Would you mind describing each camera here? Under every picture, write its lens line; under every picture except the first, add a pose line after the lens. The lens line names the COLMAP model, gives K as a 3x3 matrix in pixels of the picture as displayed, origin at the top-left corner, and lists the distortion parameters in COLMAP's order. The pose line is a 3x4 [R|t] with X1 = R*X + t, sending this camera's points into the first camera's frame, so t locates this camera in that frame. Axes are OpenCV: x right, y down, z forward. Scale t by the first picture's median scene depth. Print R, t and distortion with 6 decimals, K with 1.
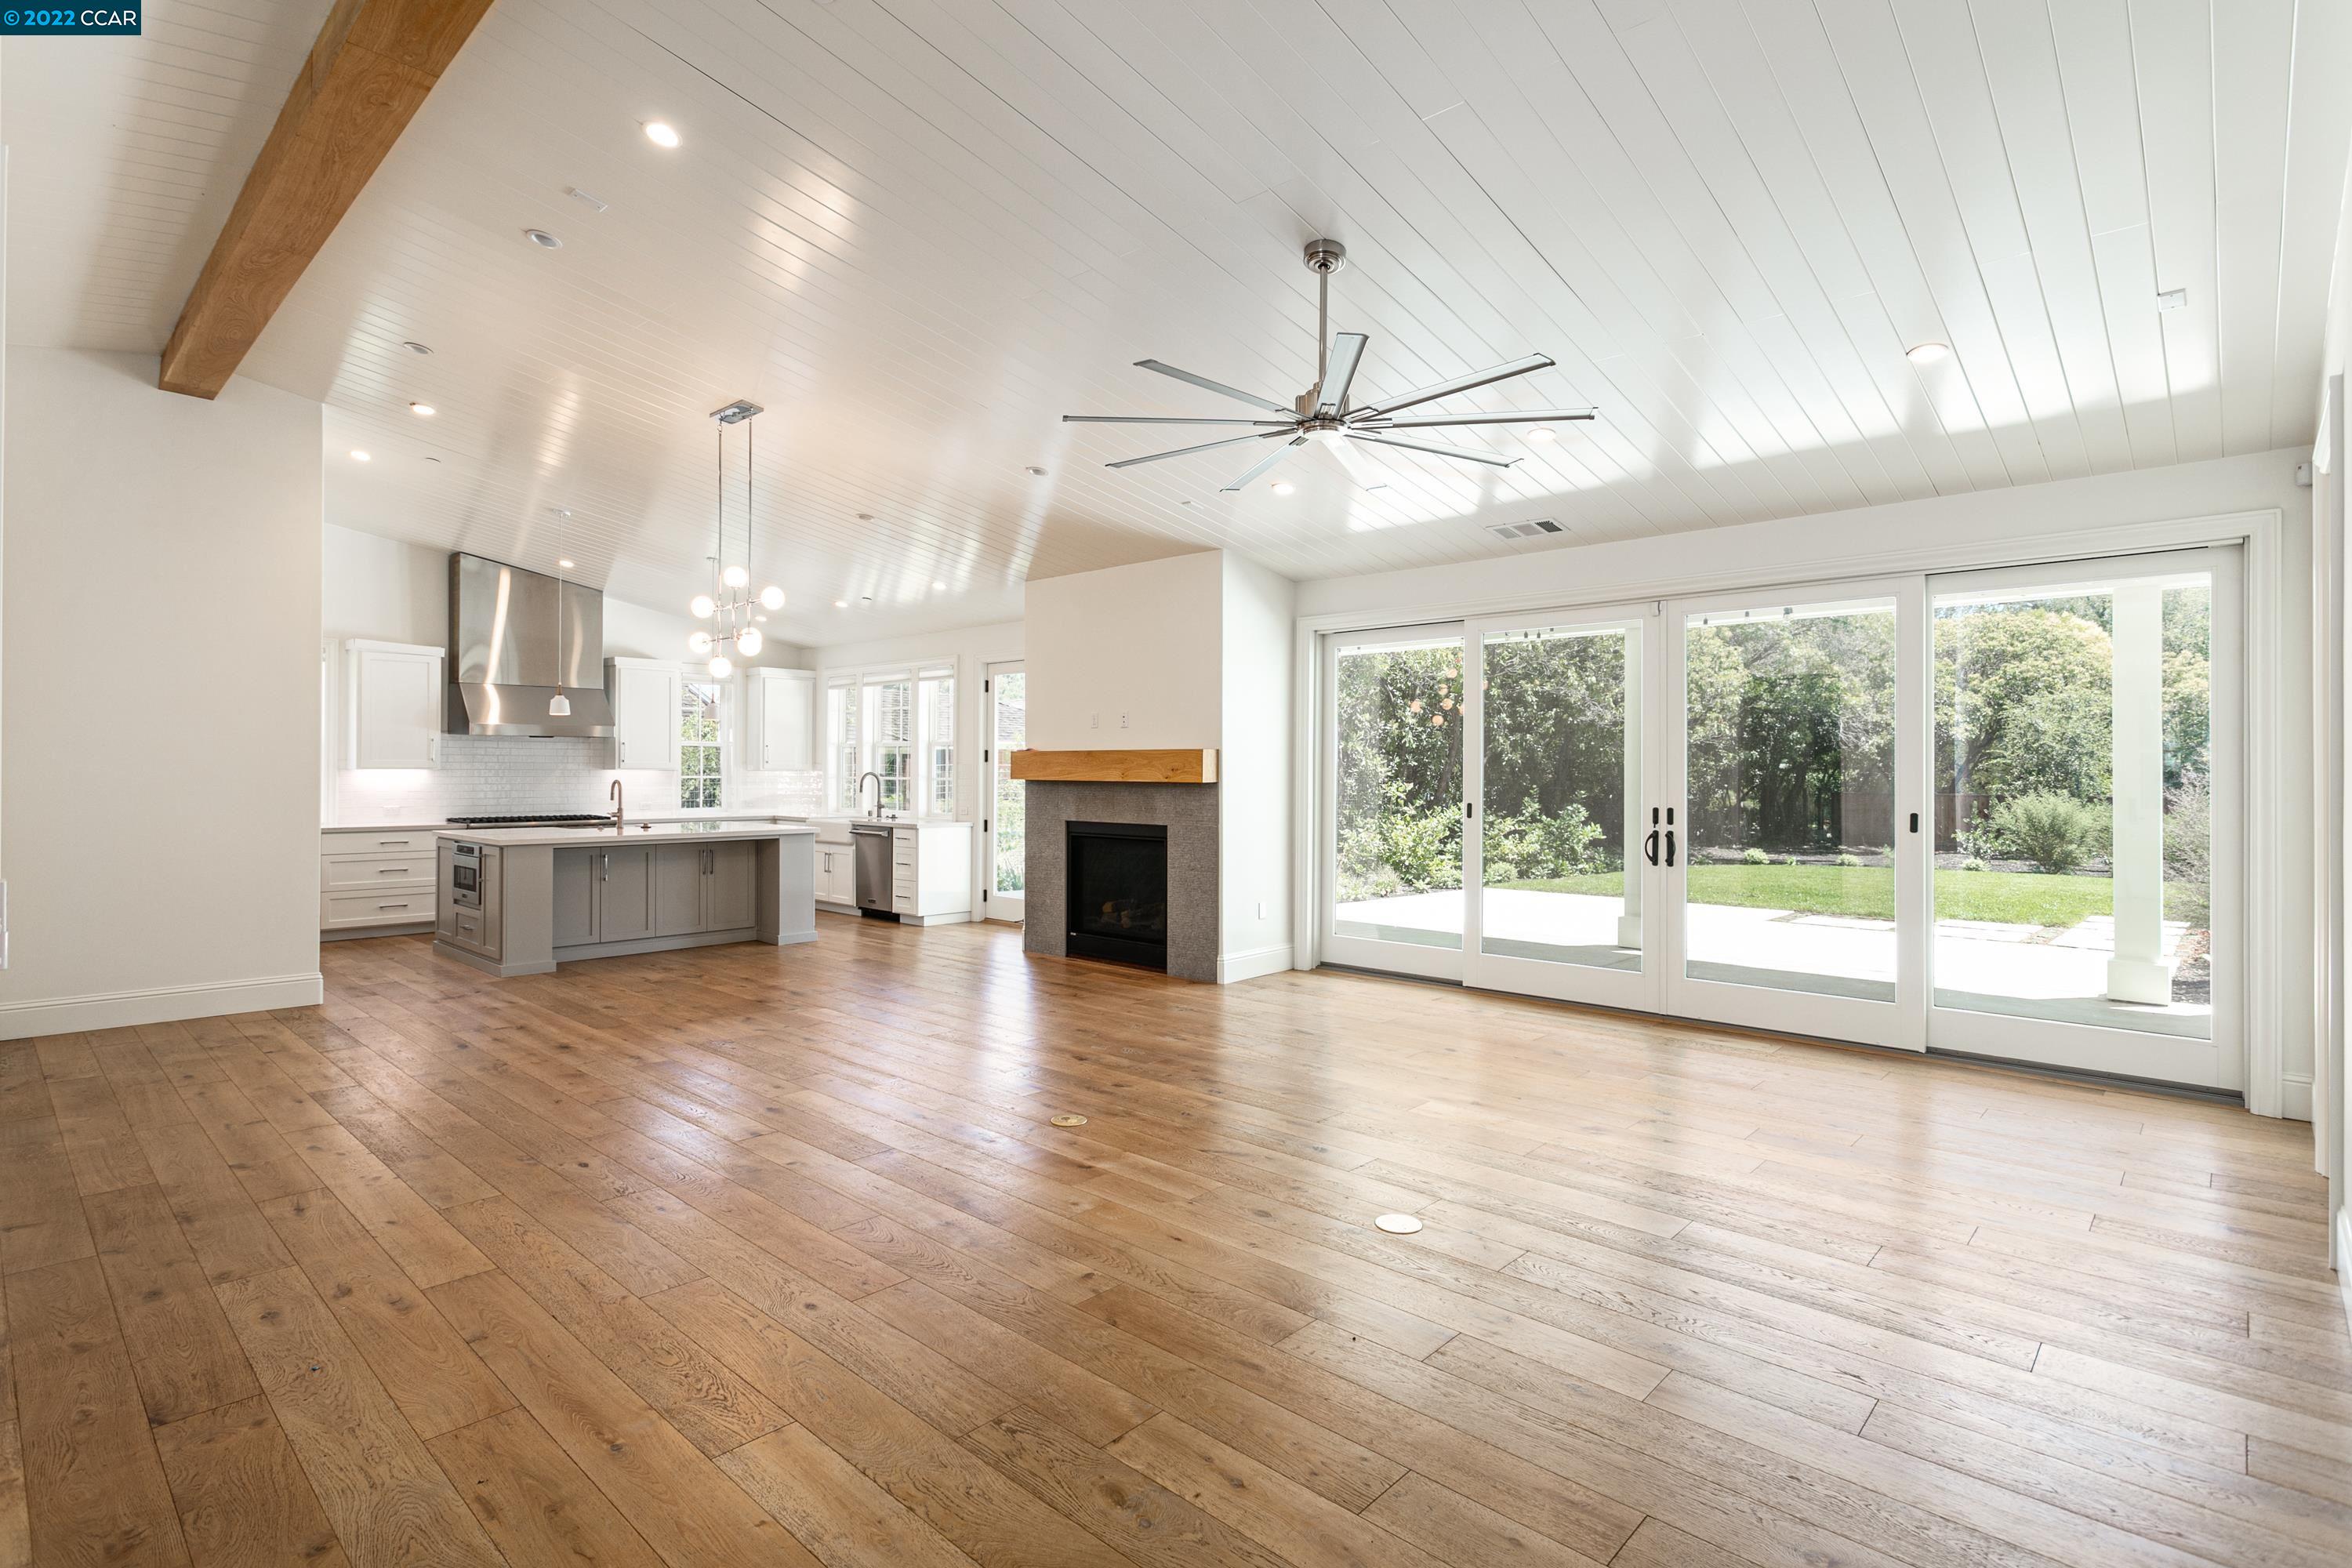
lens RADIAL K [[1147.5, 0, 1176.0], [0, 1147.5, 784.0], [0, 0, 1]] dist [-0.002104, 0.000458]
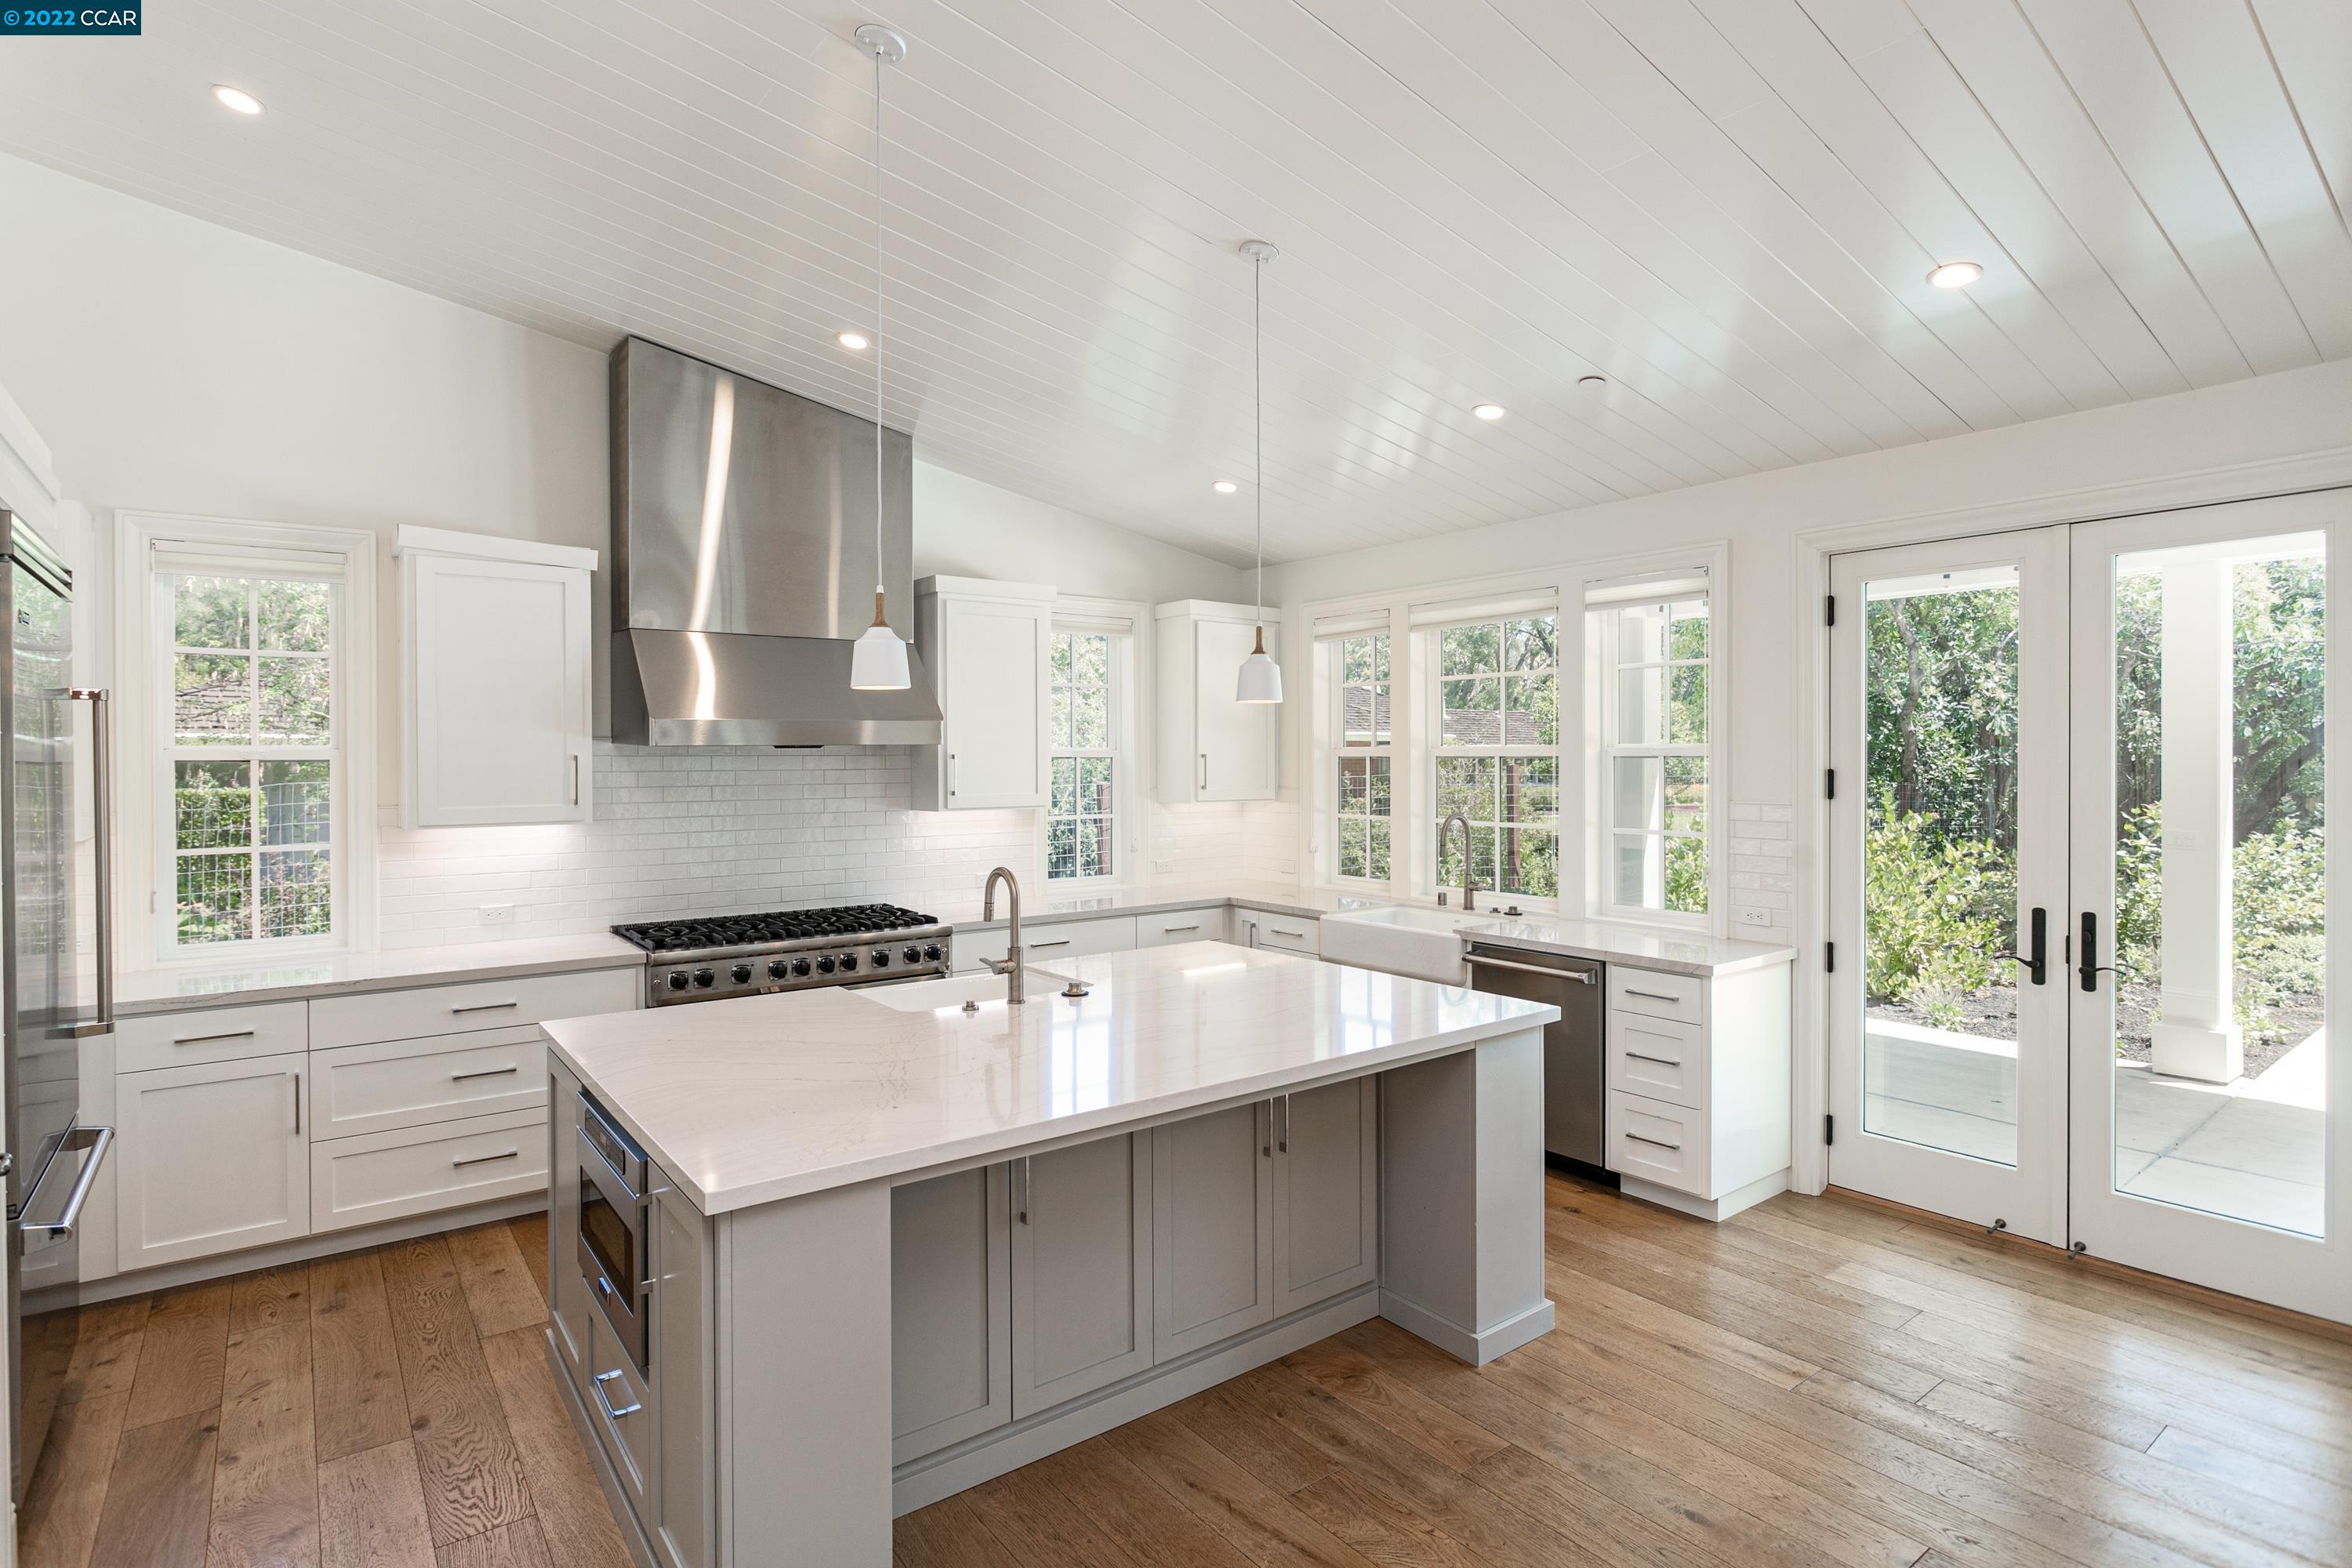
lens RADIAL K [[1187.2, 0, 1169.5], [0, 1187.2, 772.3], [0, 0, 1]] dist [-0.004132, -0.000516]
pose [[0.985202, -0.005695, -0.171305, -0.388919], [0.005829, 0.999983, 0.000279, -0.036152], [0.171300, -0.001274, 0.985218, 0.665711]]
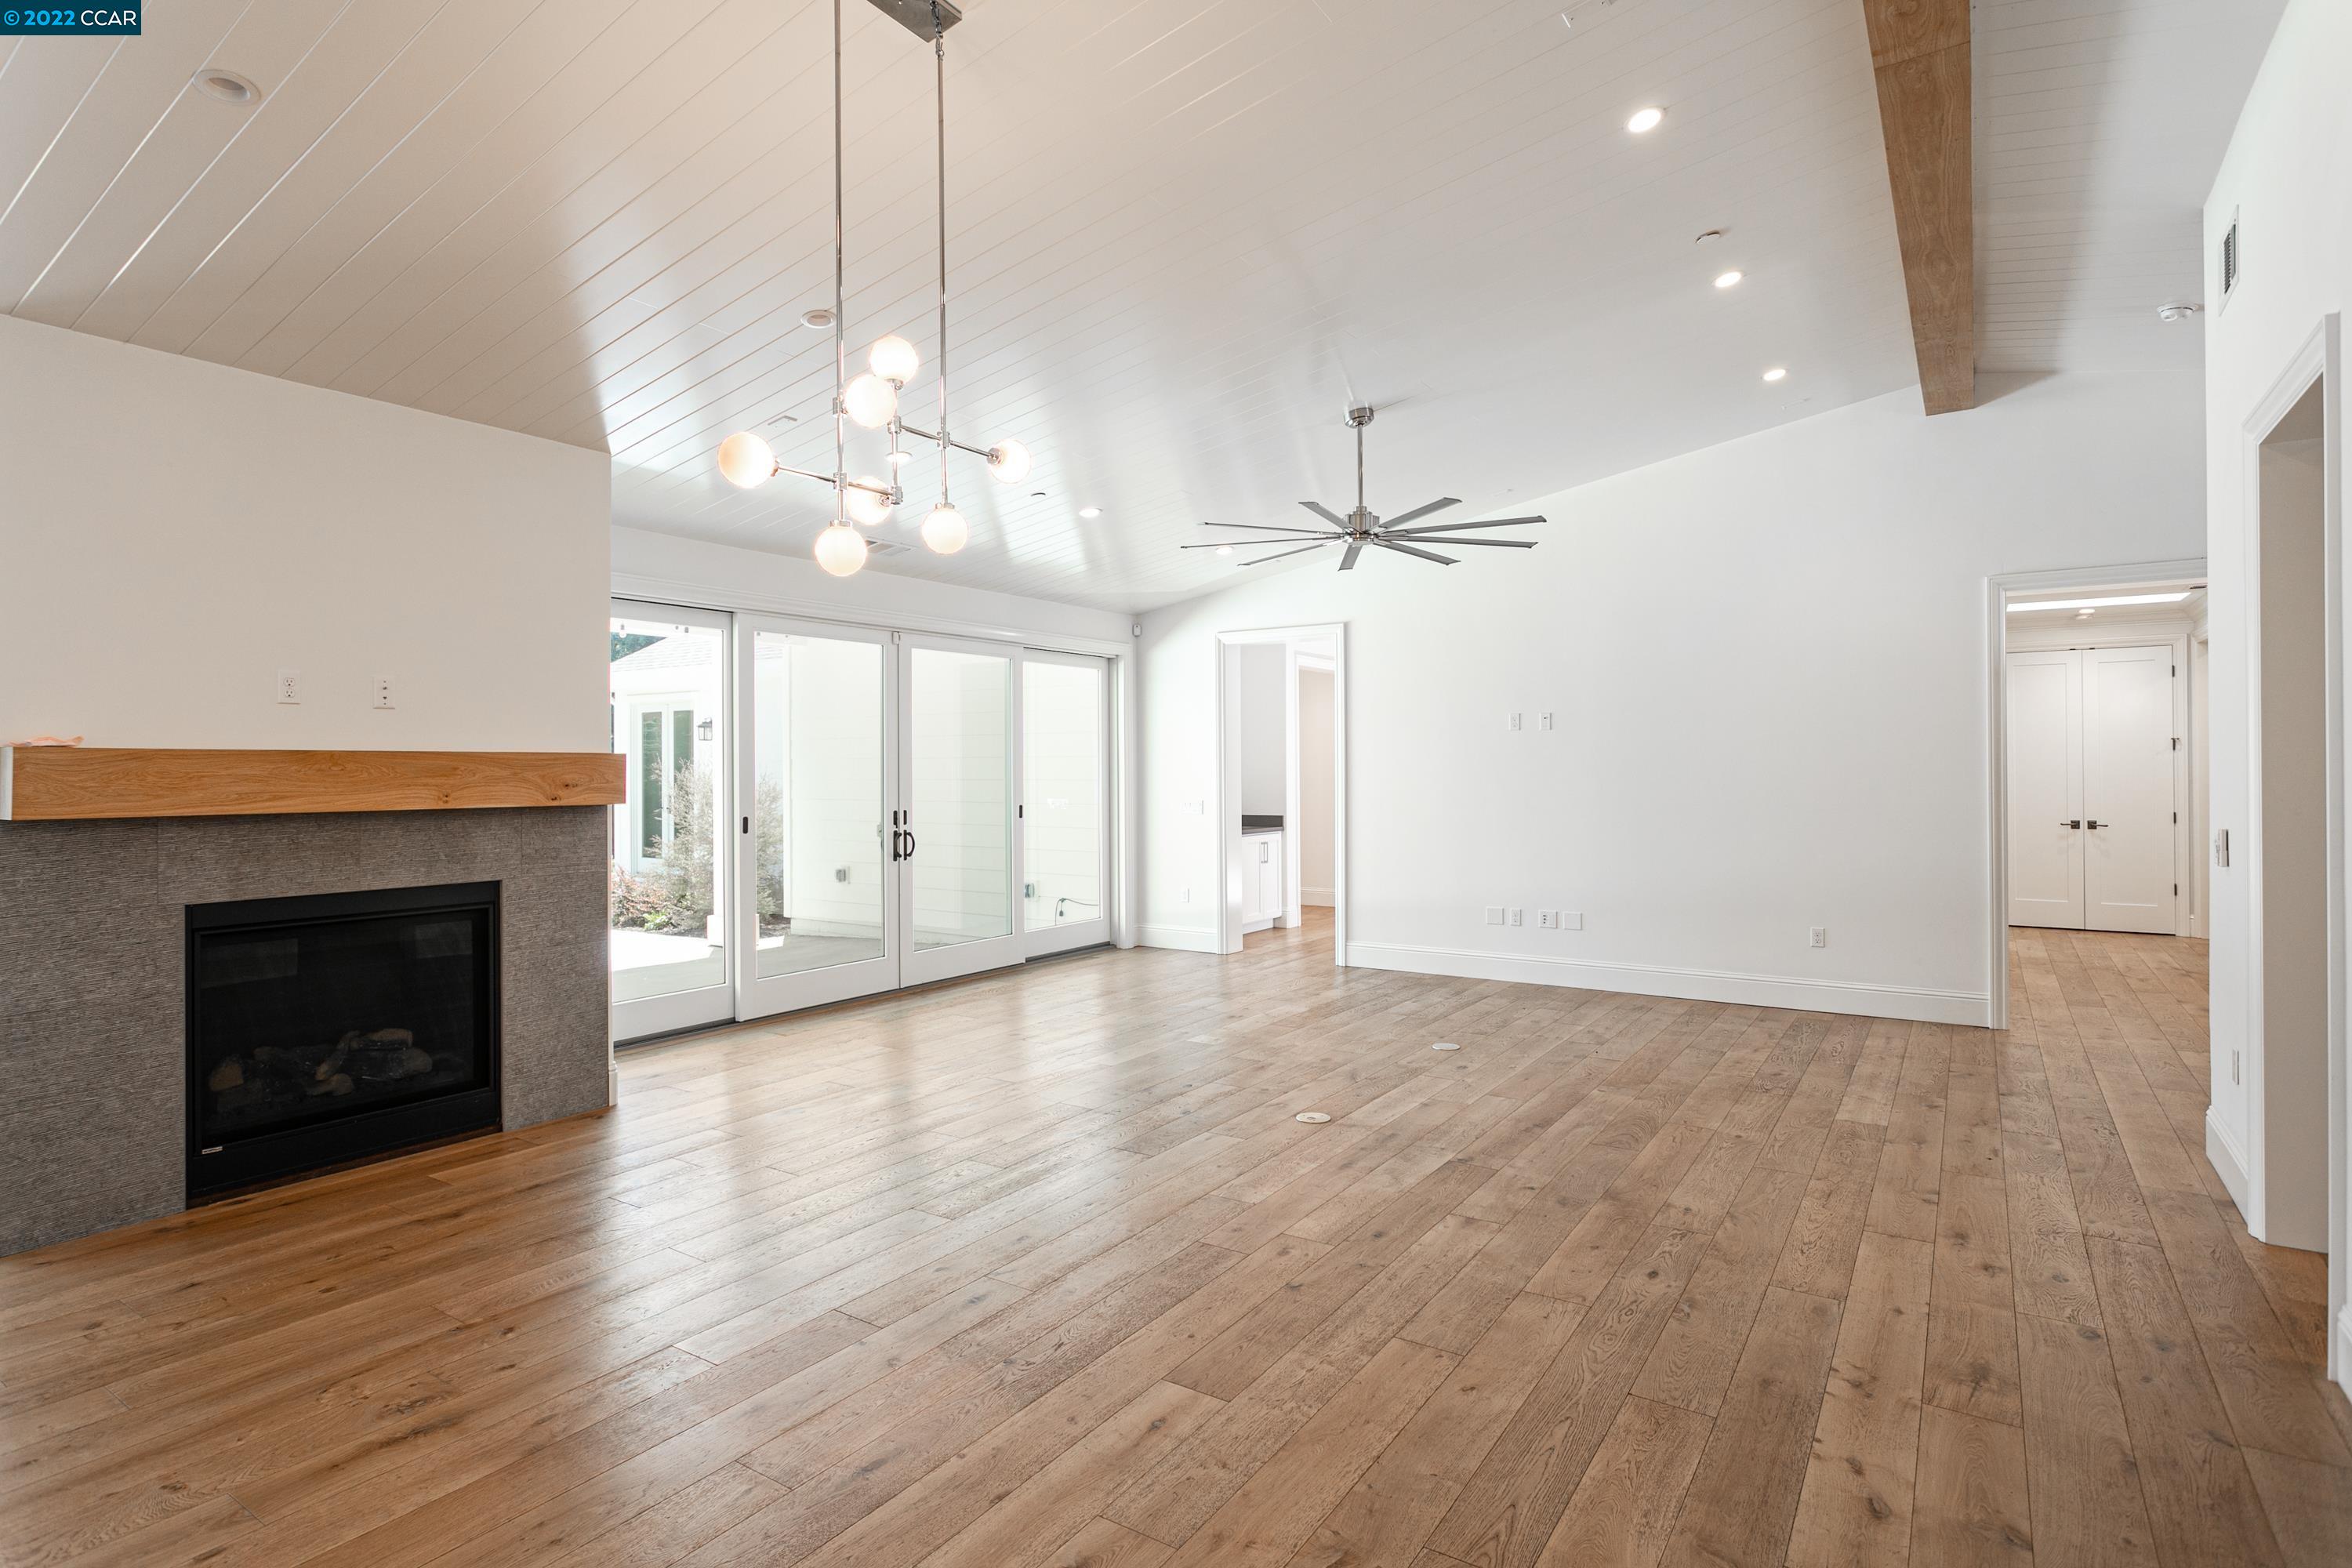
lens RADIAL K [[1187.2, 0, 1169.5], [0, 1187.2, 772.3], [0, 0, 1]] dist [-0.004132, -0.000516]
pose [[-0.156310, -0.004871, 0.987696, -0.597335], [0.015877, 0.999846, 0.007444, -0.016703], [-0.987580, 0.016845, -0.156209, 0.676782]]
